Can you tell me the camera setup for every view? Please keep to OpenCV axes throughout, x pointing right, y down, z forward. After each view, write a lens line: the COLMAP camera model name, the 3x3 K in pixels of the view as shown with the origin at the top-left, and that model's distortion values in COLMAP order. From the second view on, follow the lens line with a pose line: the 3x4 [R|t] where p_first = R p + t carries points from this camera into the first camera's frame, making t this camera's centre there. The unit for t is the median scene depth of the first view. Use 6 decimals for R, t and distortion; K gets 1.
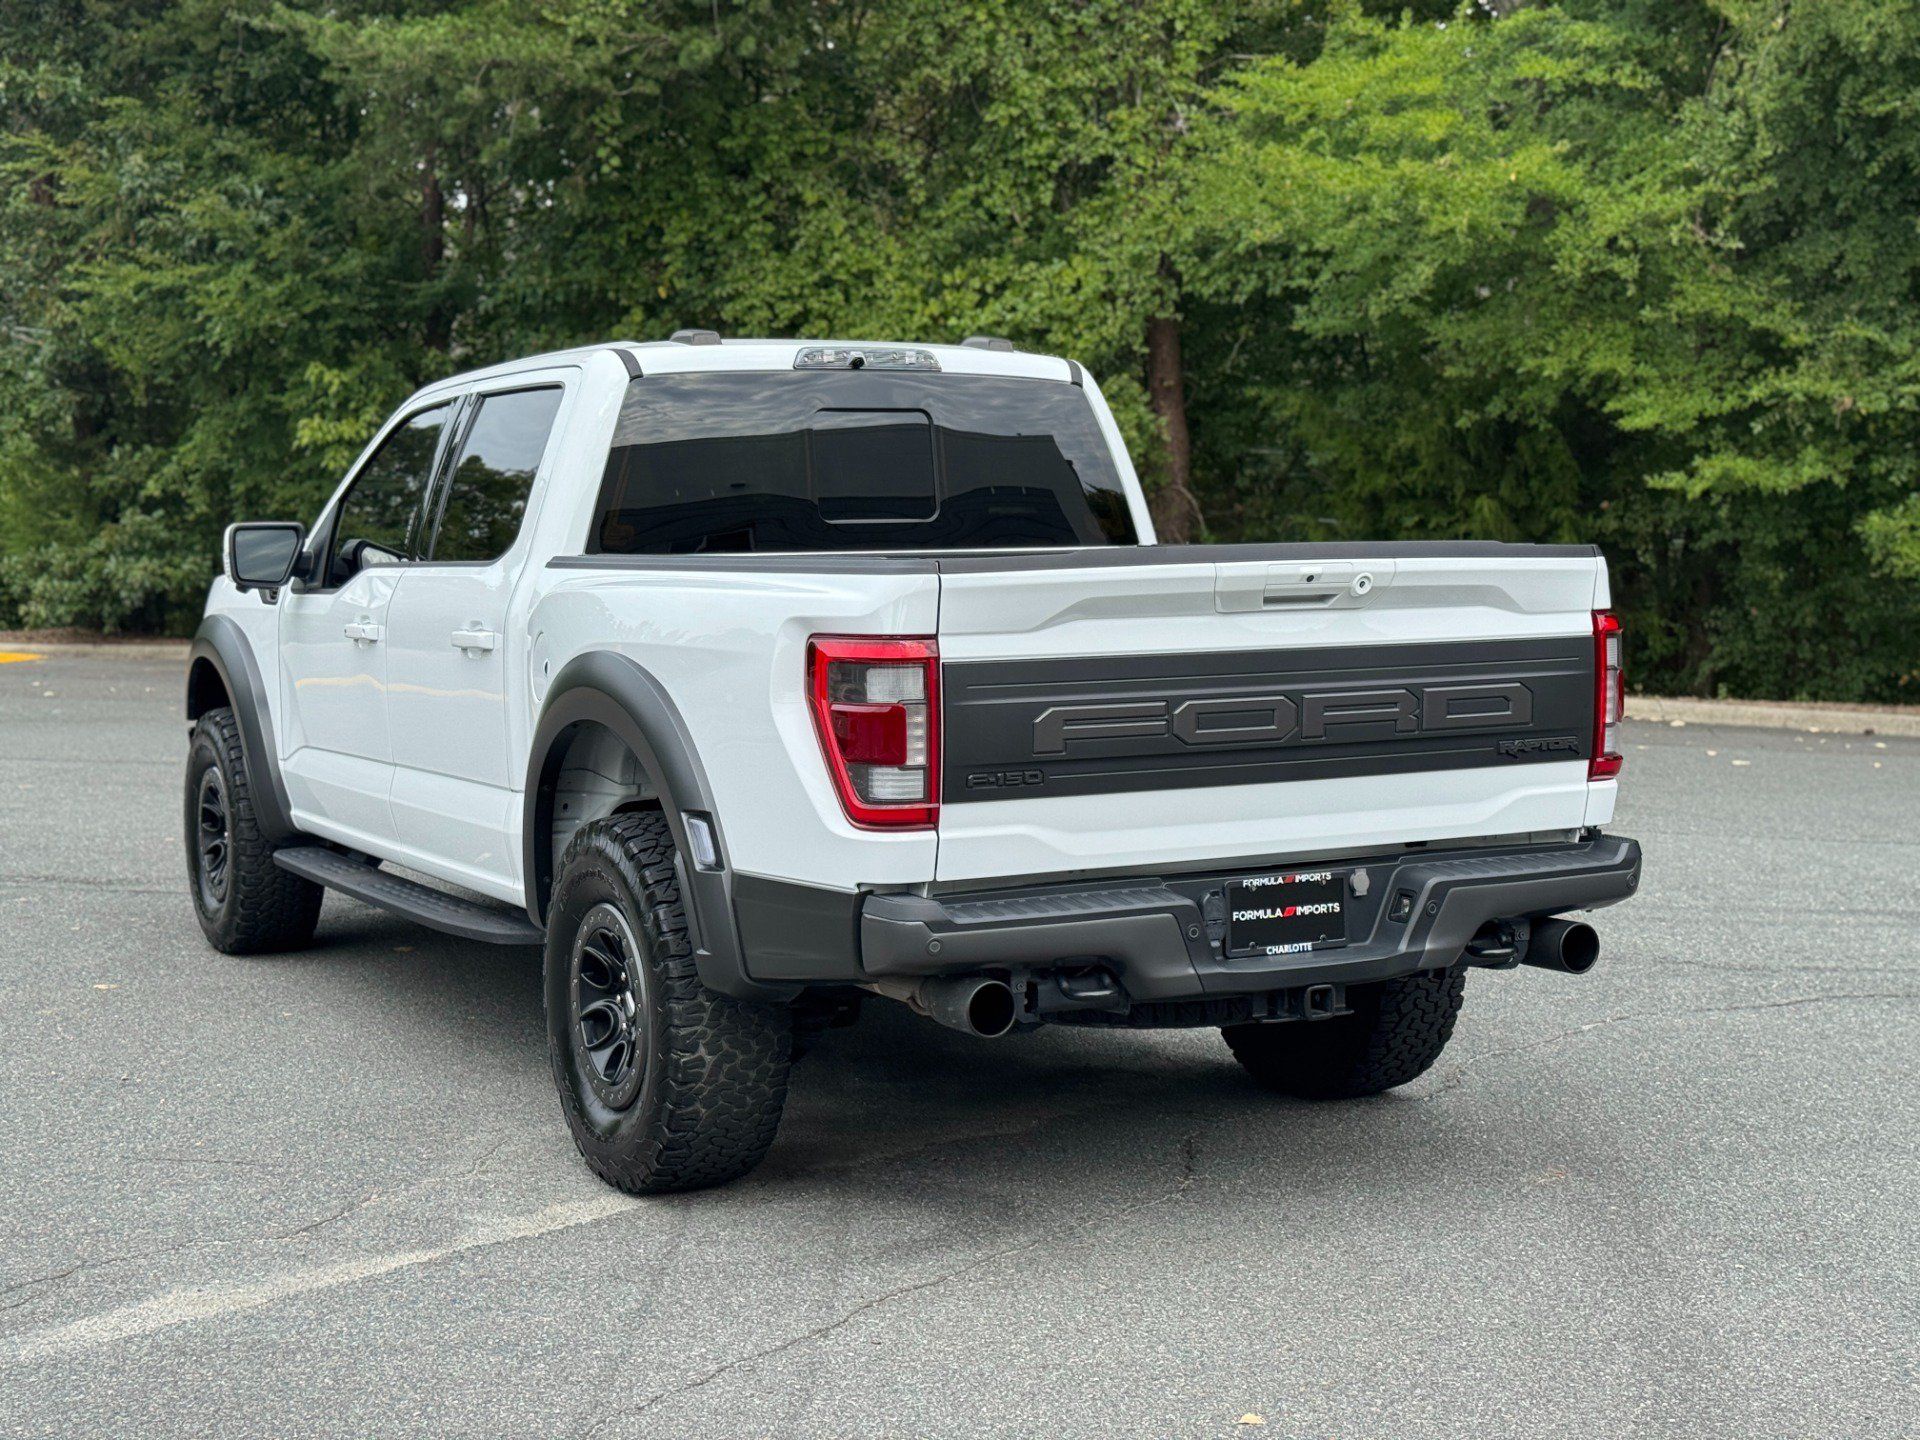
lens RADIAL K [[2661.3, 0, 957.8], [0, 2661.3, 730.7], [0, 0, 1]] dist [0.122171, 0.000000]
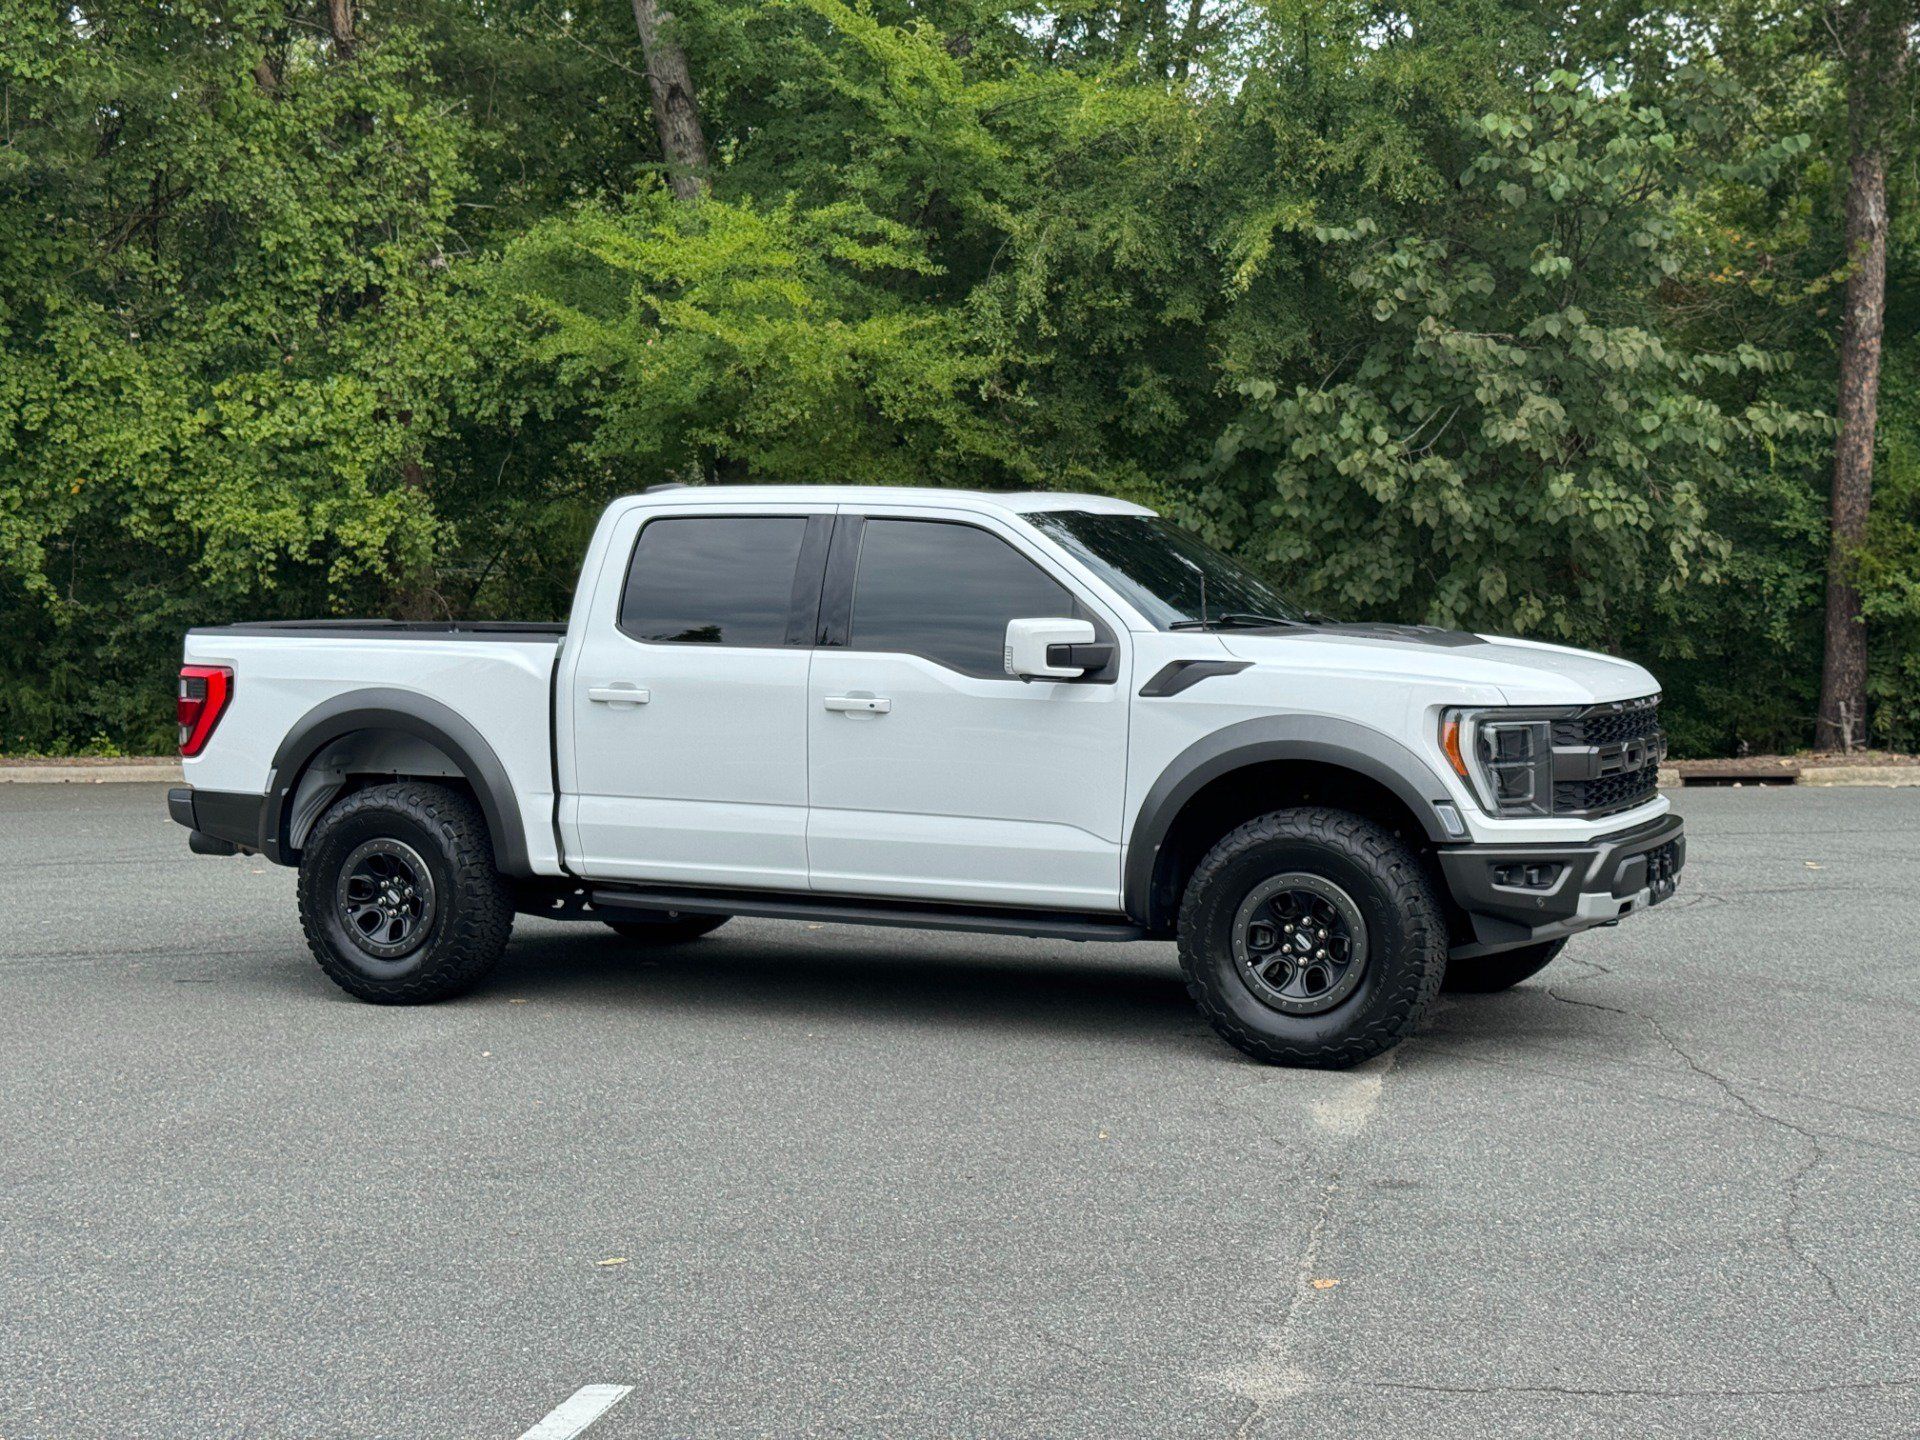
lens RADIAL K [[2661.3, 0, 964.8], [0, 2661.3, 728.7], [0, 0, 1]] dist [0.122171, 0.000000]
pose [[0.859767, -0.027112, 0.509967, -0.301390], [0.047615, 0.998496, -0.027191, 0.006231], [-0.508462, 0.047660, 0.859764, -0.053242]]
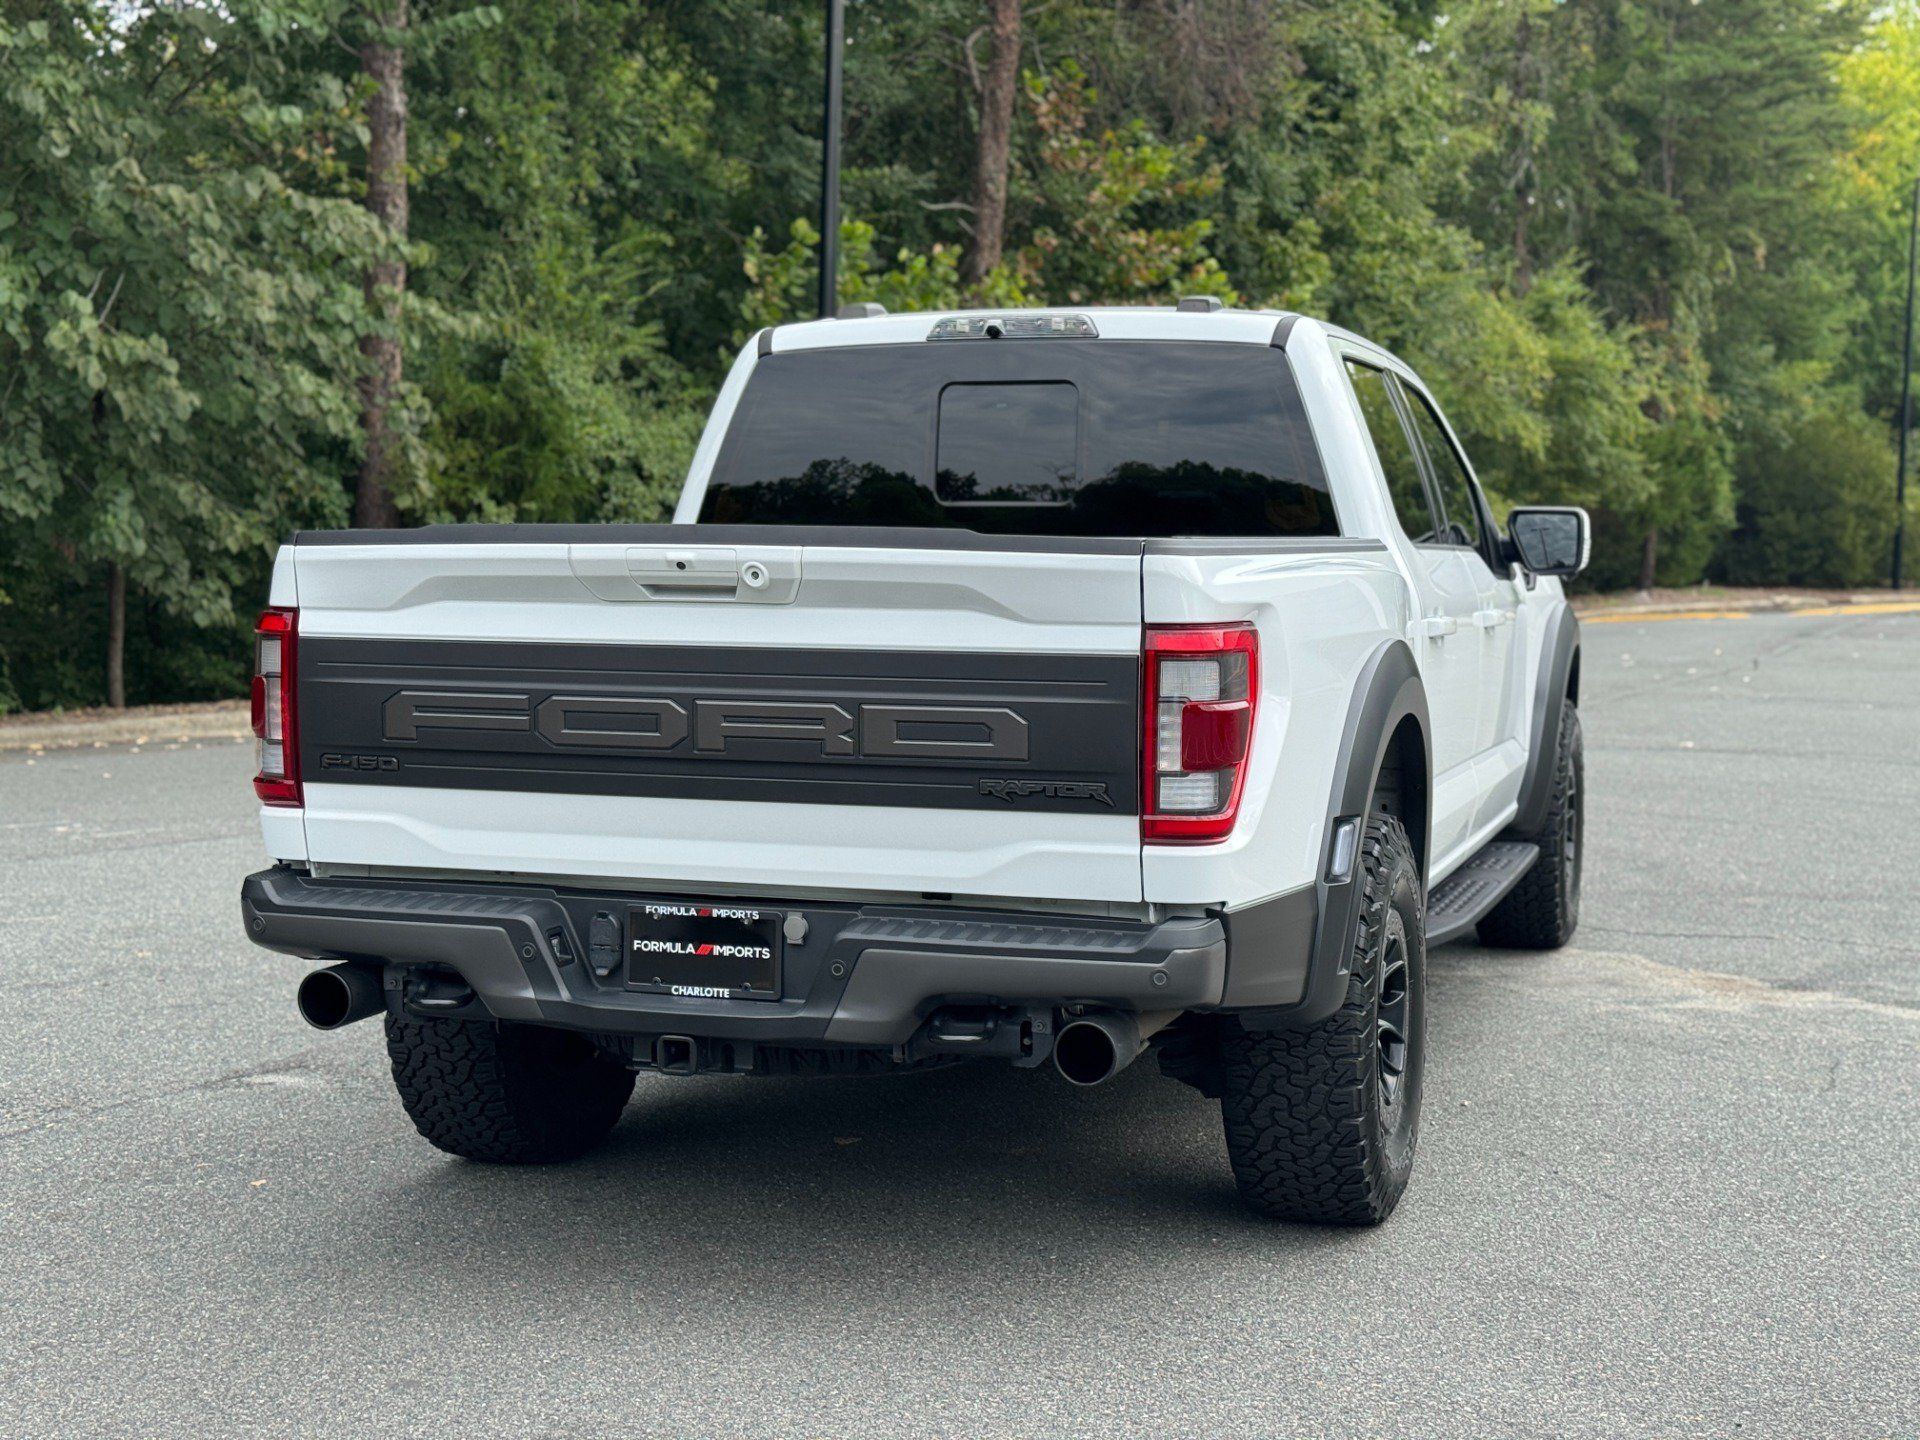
lens RADIAL K [[2661.3, 0, 966.7], [0, 2661.3, 719.9], [0, 0, 1]] dist [0.122171, 0.000000]
pose [[0.142491, -0.071452, 0.987214, -0.408590], [0.090160, 0.994181, 0.058943, -0.023216], [-0.985681, 0.080609, 0.148104, 0.341440]]
